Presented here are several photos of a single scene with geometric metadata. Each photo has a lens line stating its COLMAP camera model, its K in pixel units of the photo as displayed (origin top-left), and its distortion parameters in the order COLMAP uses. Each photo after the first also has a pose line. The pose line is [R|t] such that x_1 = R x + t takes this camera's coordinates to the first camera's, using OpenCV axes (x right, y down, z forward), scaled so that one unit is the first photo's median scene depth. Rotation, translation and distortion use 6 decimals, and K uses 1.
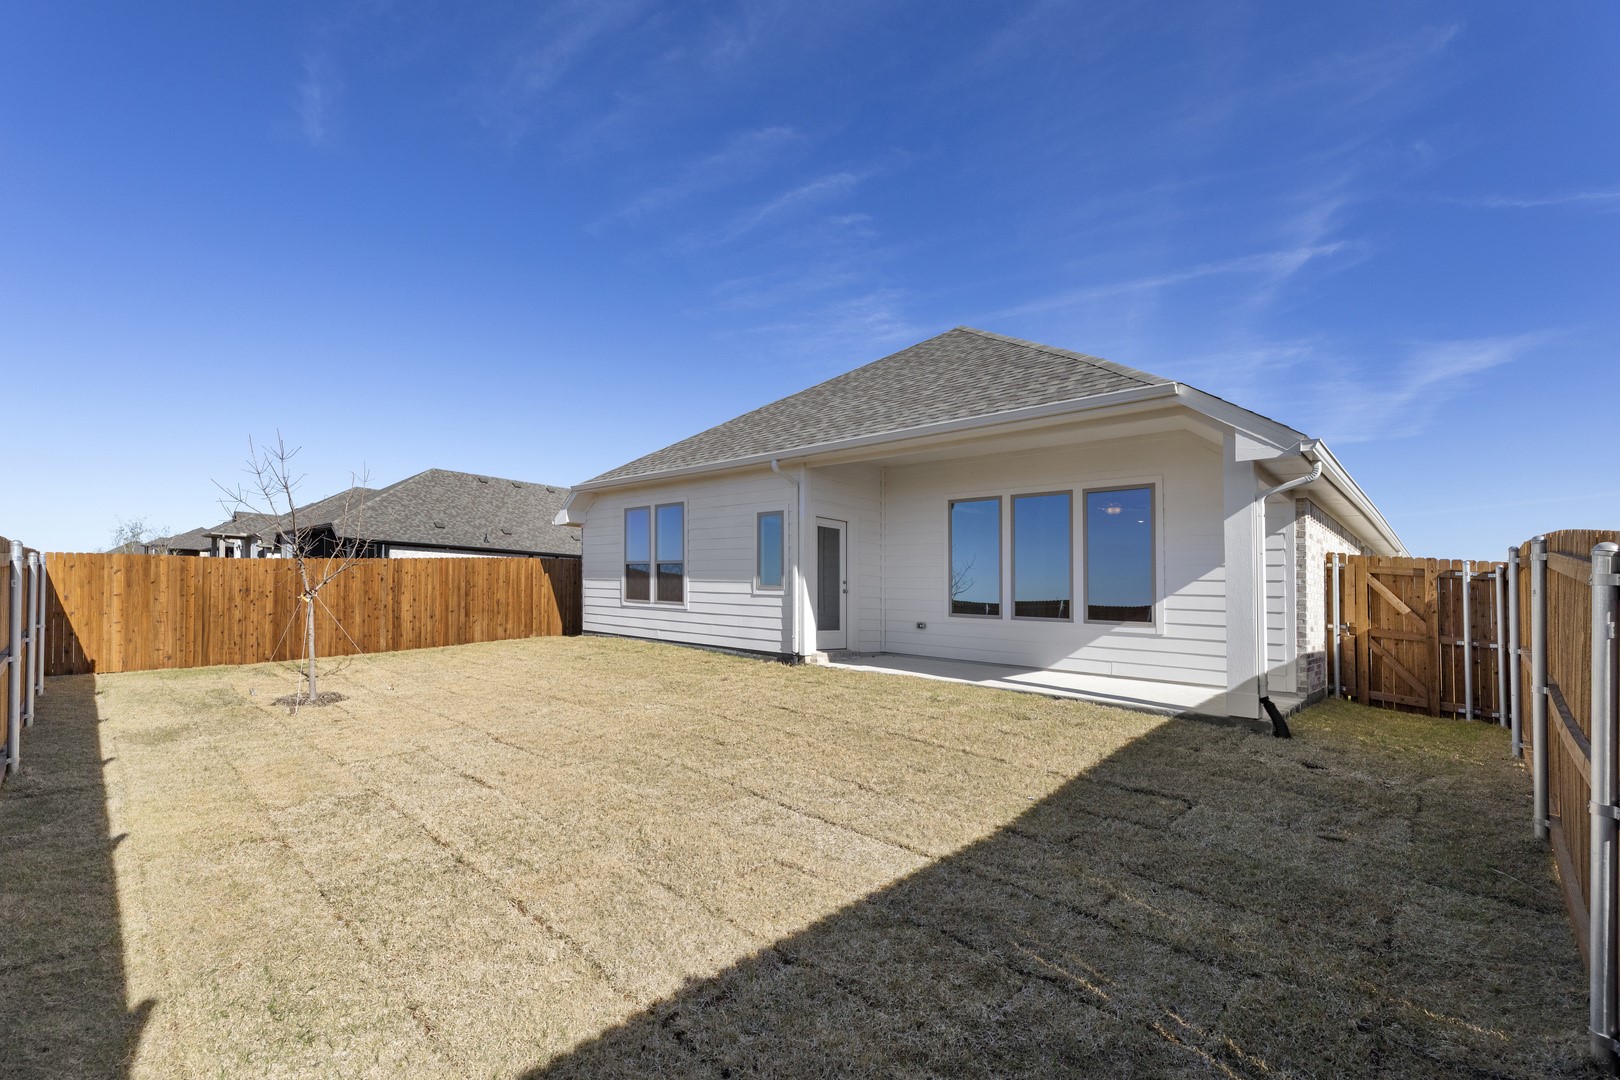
lens RADIAL K [[660.3, 0, 812.1], [0, 660.3, 552.7], [0, 0, 1]] dist [0.000008, -0.000233]
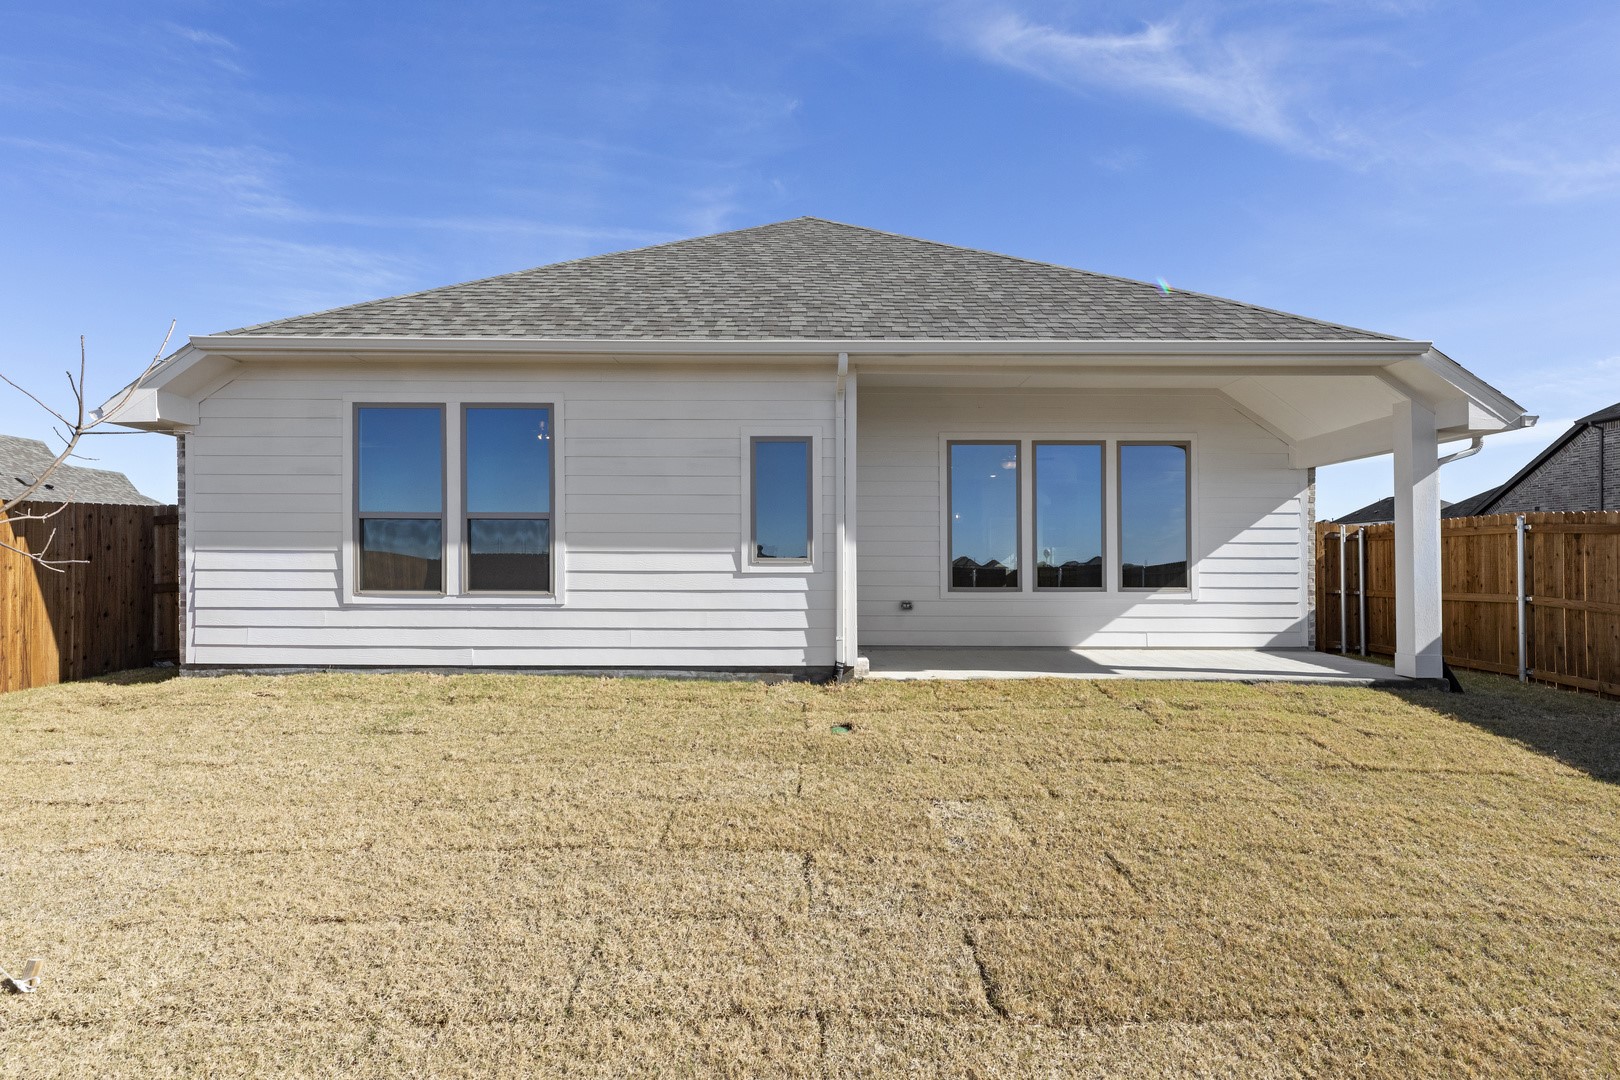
lens RADIAL K [[738.5, 0, 810.1], [0, 738.5, 507.4], [0, 0, 1]] dist [0.001174, 0.000376]
pose [[0.743932, 0.018237, 0.668006, -0.496814], [-0.022661, 0.999741, -0.002057, 0.004257], [-0.667870, -0.013608, 0.744153, 0.473017]]
